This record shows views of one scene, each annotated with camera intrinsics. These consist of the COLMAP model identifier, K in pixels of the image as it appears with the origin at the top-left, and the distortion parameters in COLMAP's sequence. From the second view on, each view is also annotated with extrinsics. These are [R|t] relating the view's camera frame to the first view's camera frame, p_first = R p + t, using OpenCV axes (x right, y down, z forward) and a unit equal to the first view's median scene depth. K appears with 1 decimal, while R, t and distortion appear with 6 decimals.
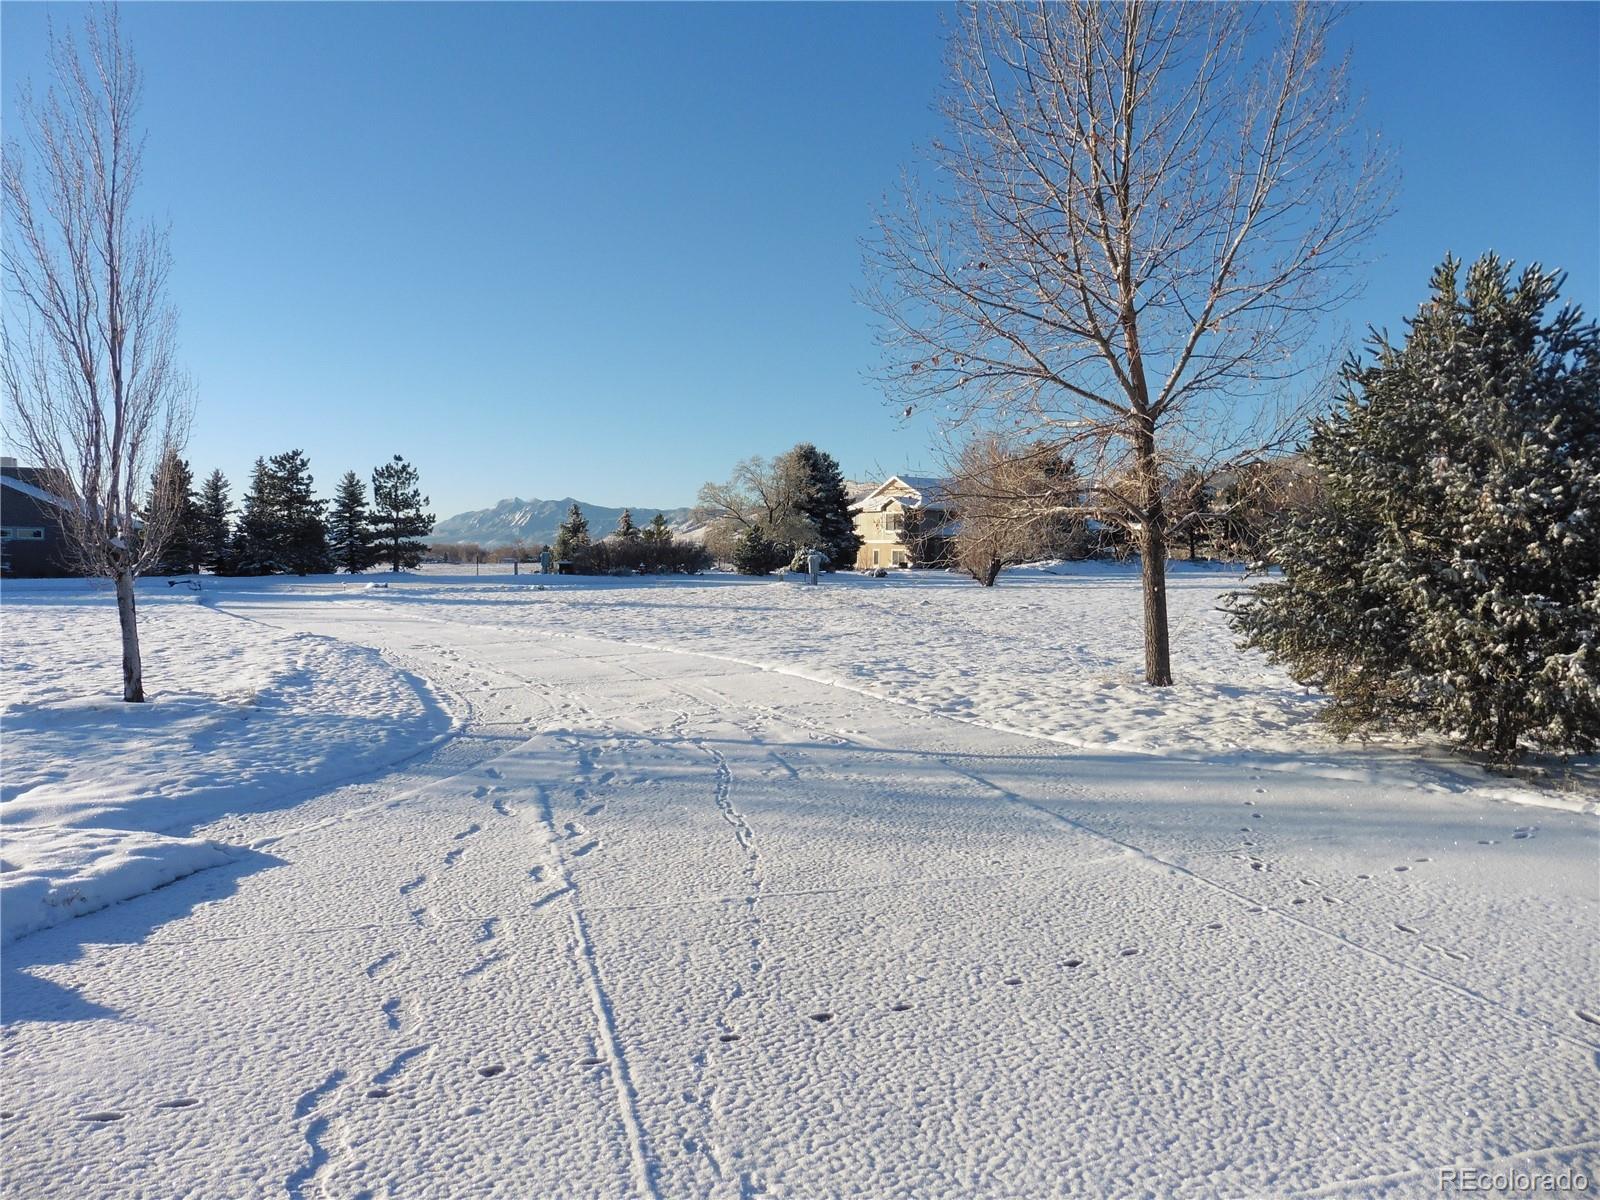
lens RADIAL K [[1174.7, 0, 800.0], [0, 1174.7, 600.0], [0, 0, 1]] dist [-0.022803, 0.000019]
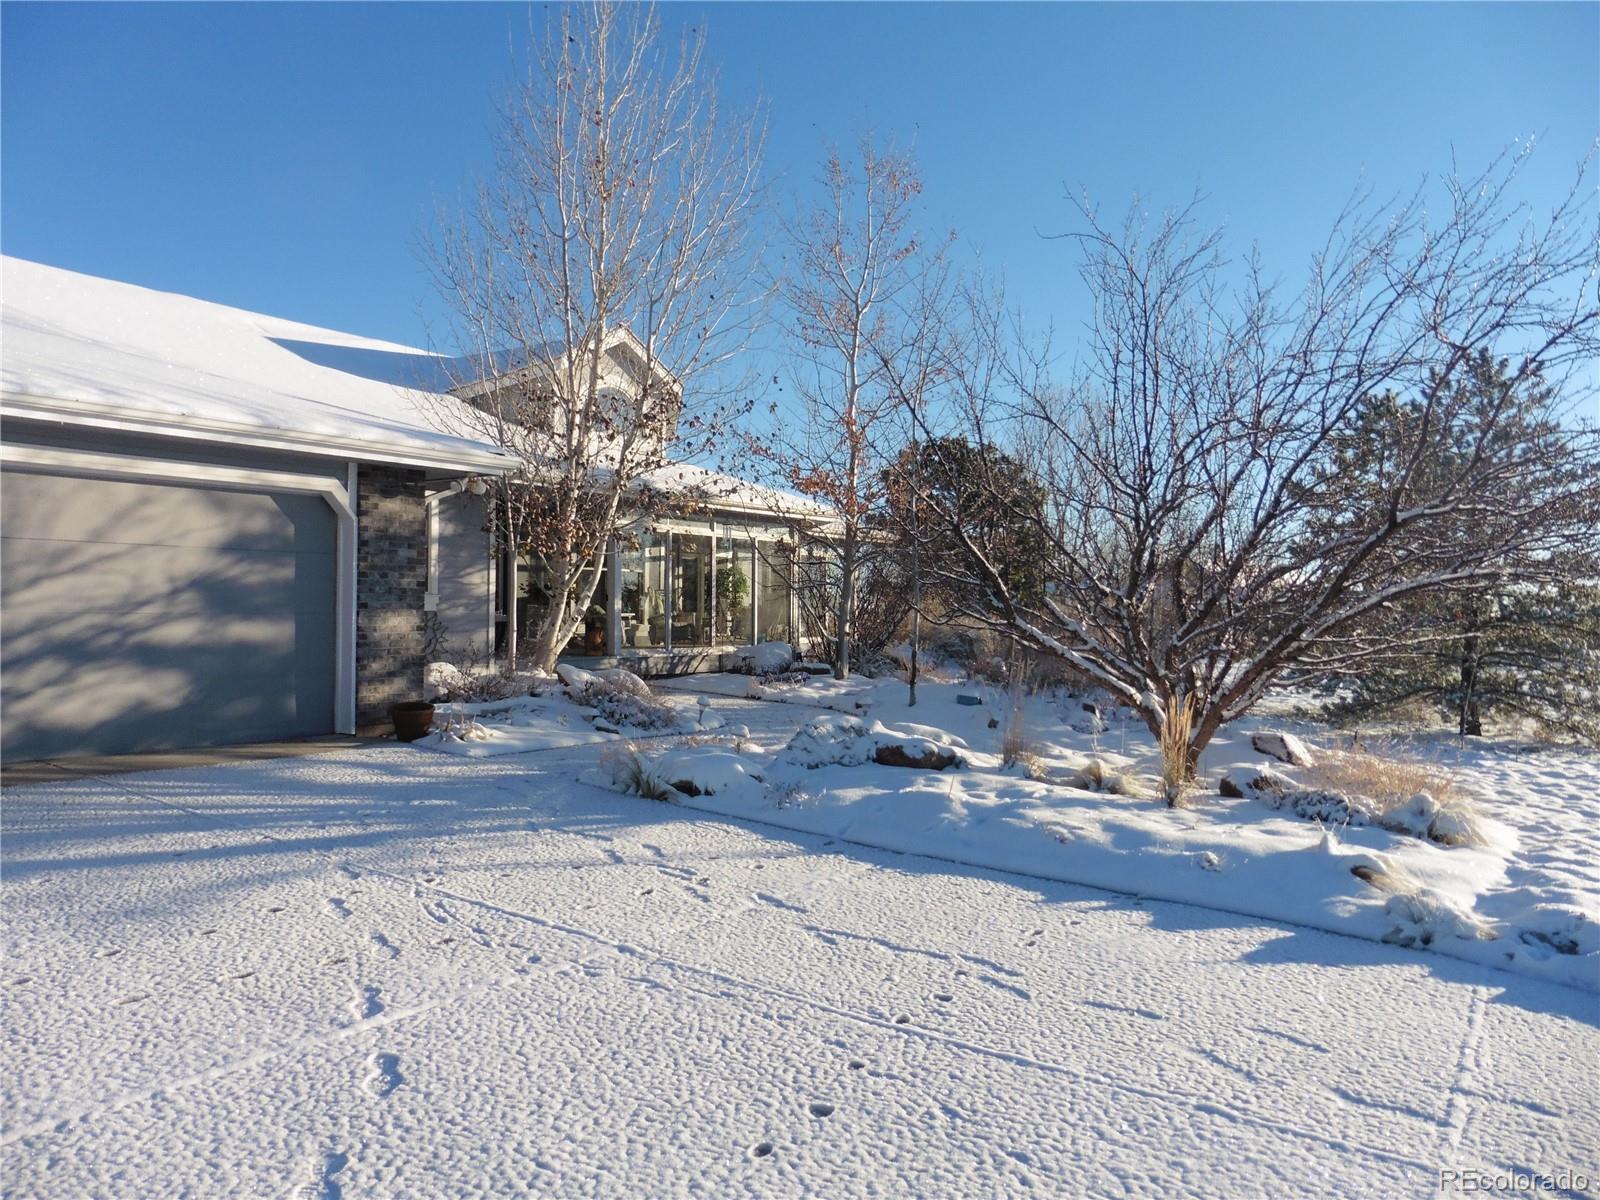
lens RADIAL K [[1174.7, 0, 800.0], [0, 1174.7, 600.0], [0, 0, 1]] dist [-0.022803, 0.000019]
pose [[-0.765883, -0.035353, -0.642007, 0.596998], [-0.049667, 0.998757, 0.004252, -0.009978], [0.641059, 0.035143, -0.766687, 1.670394]]
